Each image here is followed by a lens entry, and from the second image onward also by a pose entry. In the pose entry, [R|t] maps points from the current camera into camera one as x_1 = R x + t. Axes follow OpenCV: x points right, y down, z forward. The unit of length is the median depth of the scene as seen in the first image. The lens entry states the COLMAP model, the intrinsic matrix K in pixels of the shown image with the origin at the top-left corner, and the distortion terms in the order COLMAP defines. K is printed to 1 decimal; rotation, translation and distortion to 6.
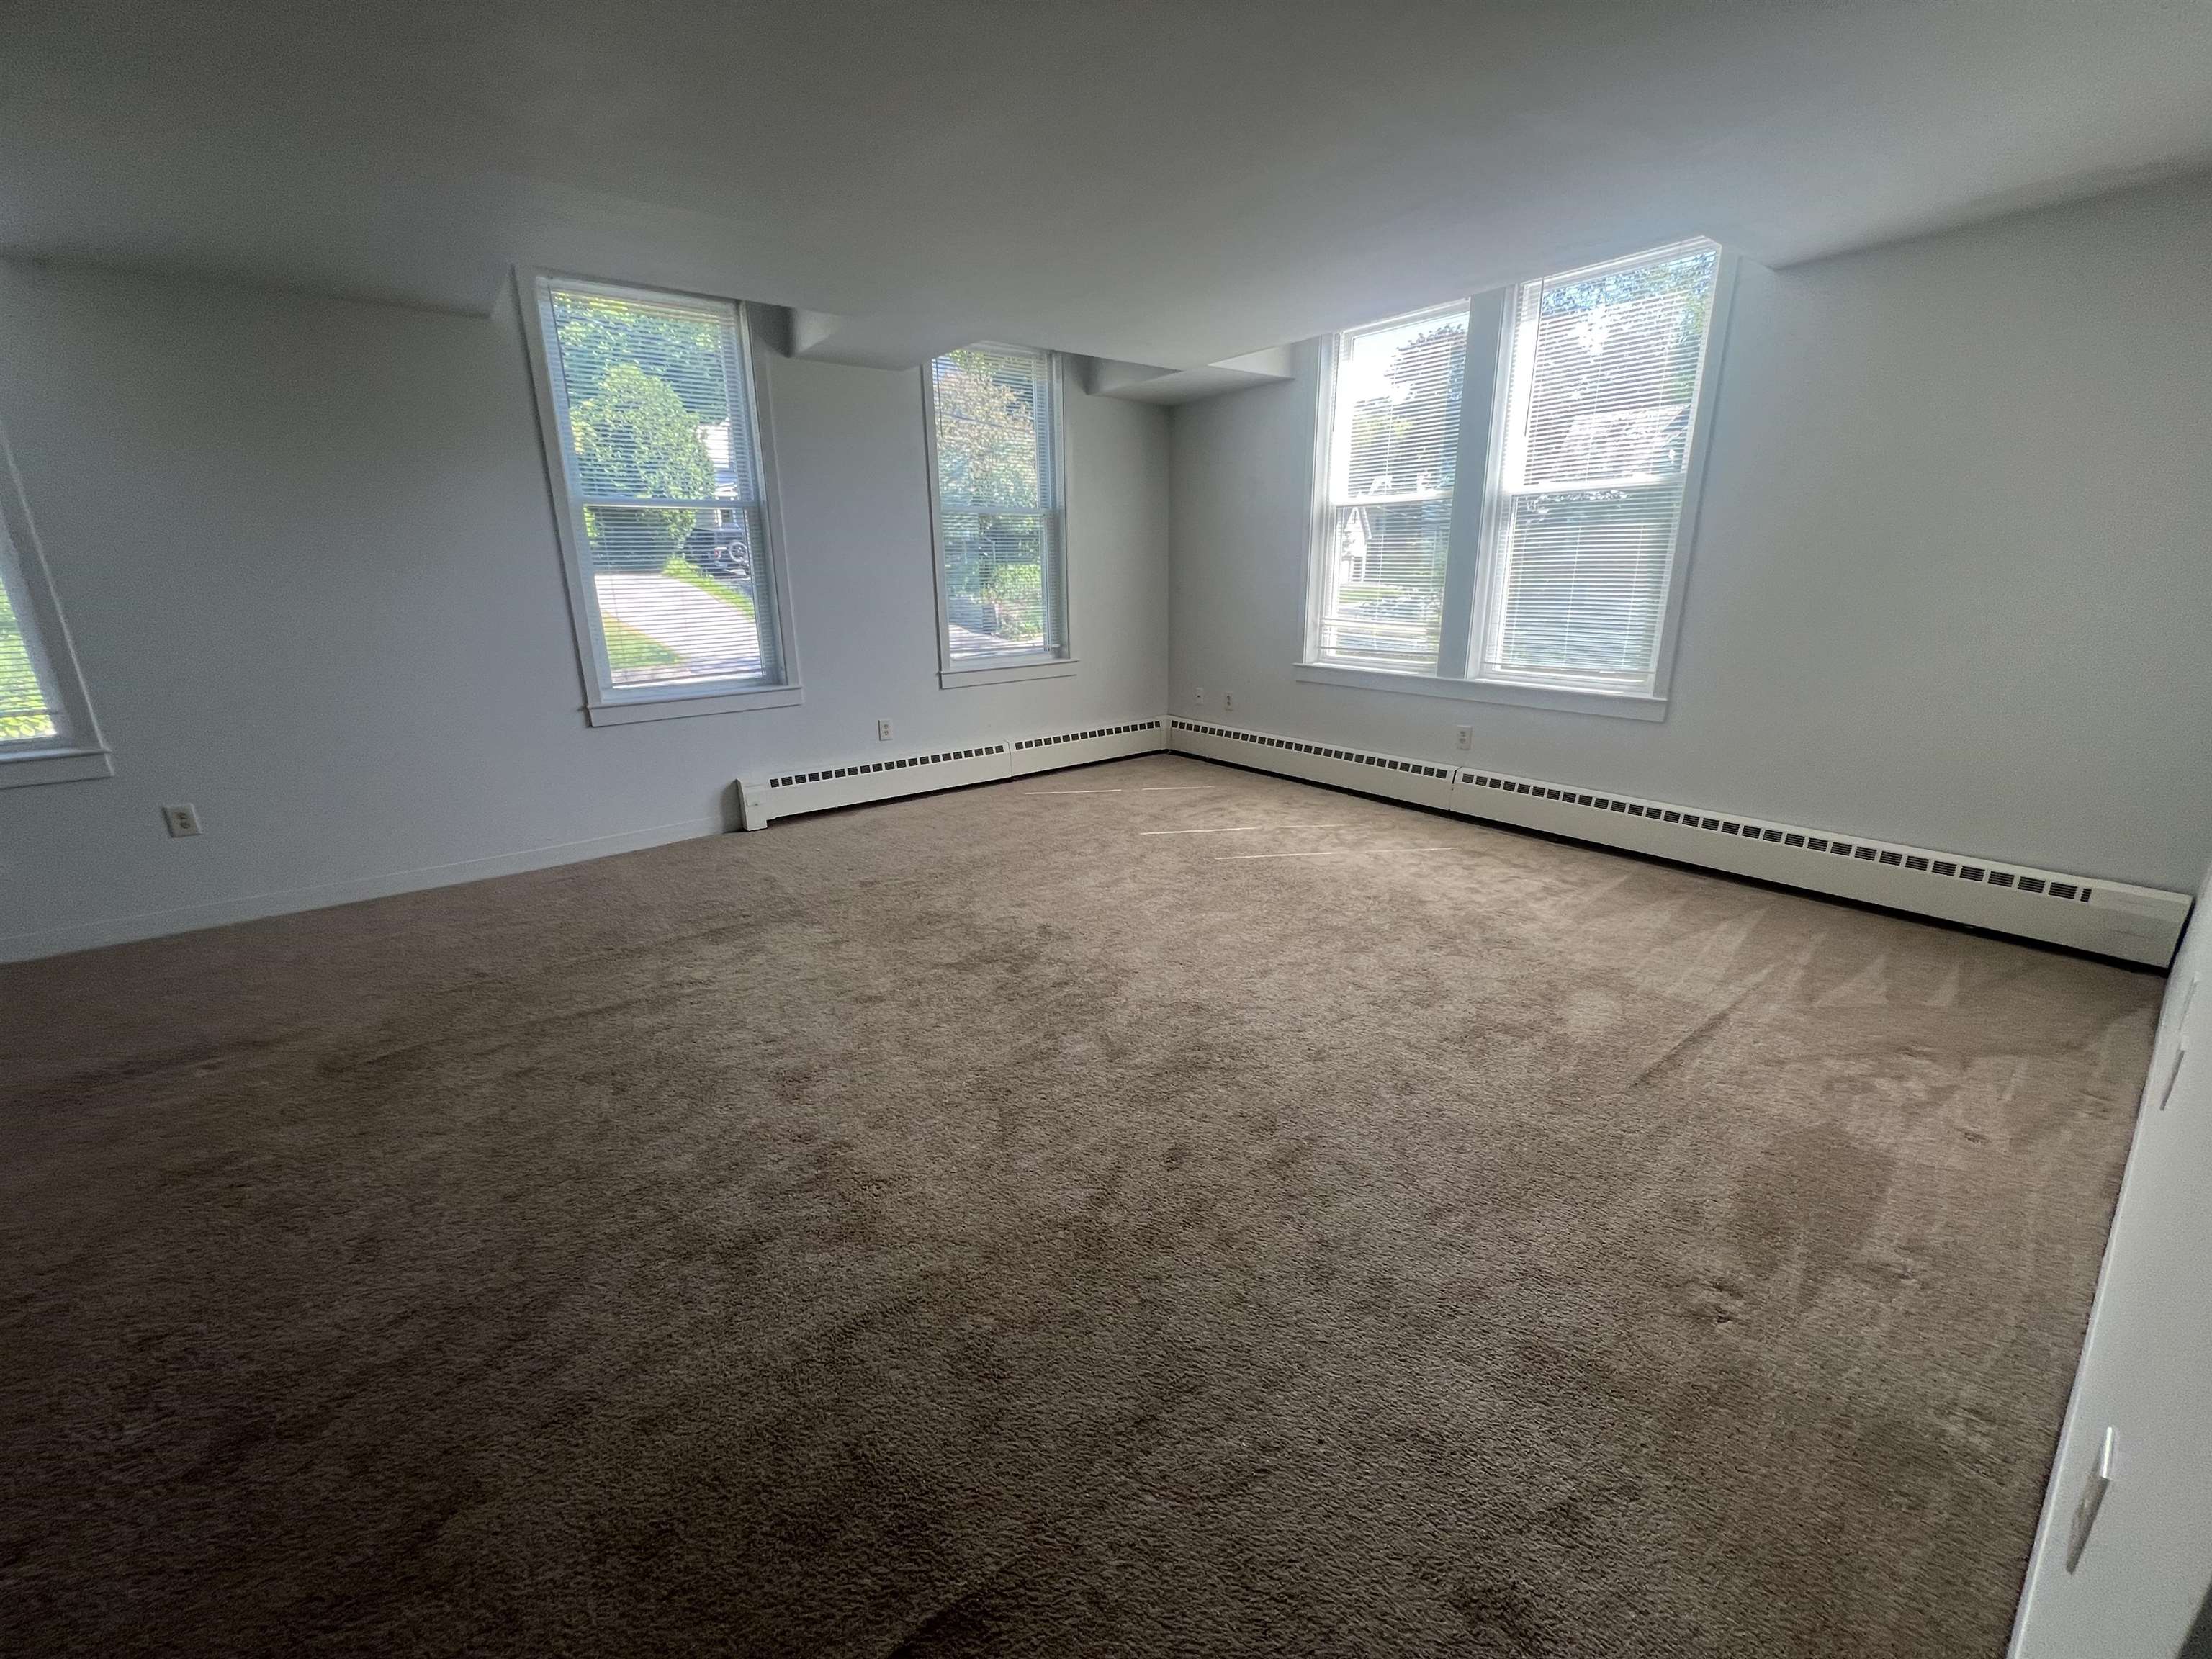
lens RADIAL K [[885.7, 0, 1097.8], [0, 885.7, 822.7], [0, 0, 1]] dist [-0.002096, 0.000236]
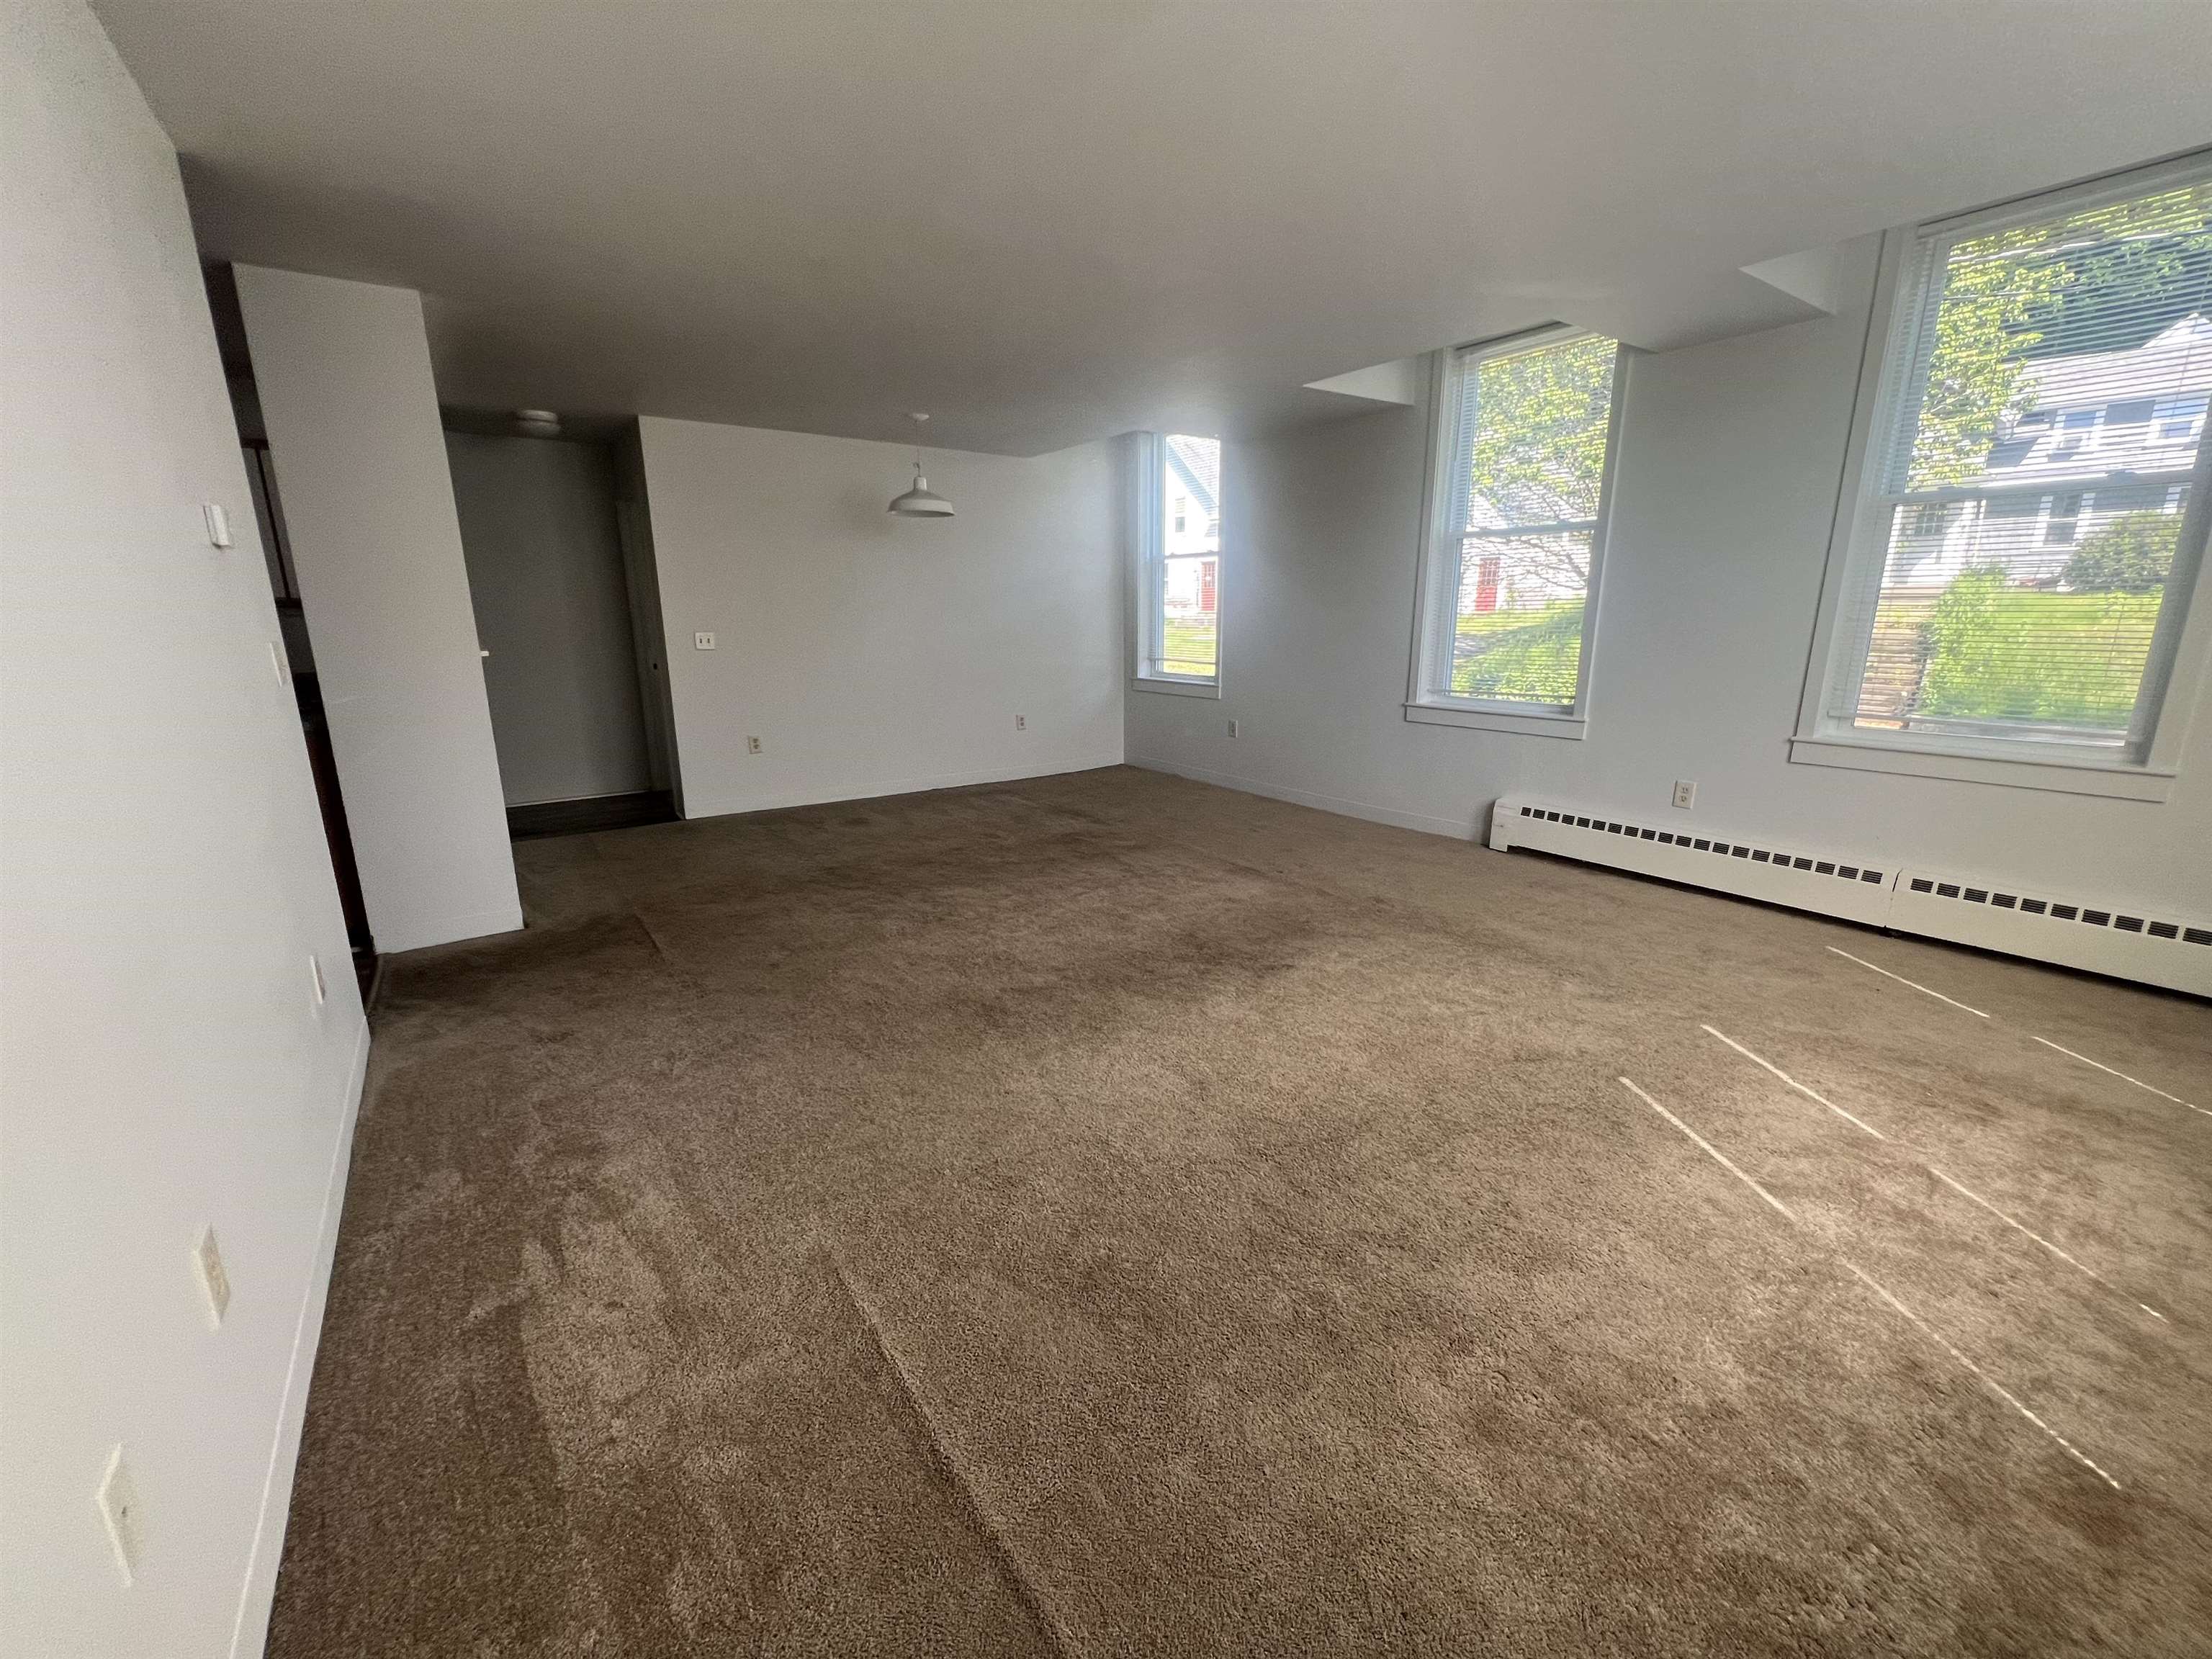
lens RADIAL K [[885.7, 0, 1097.8], [0, 885.7, 822.7], [0, 0, 1]] dist [-0.002096, 0.000236]
pose [[-0.051604, 0.248217, -0.967329, 0.644793], [-0.266866, 0.929968, 0.252867, -0.165070], [0.962351, 0.271196, 0.018250, 0.573263]]
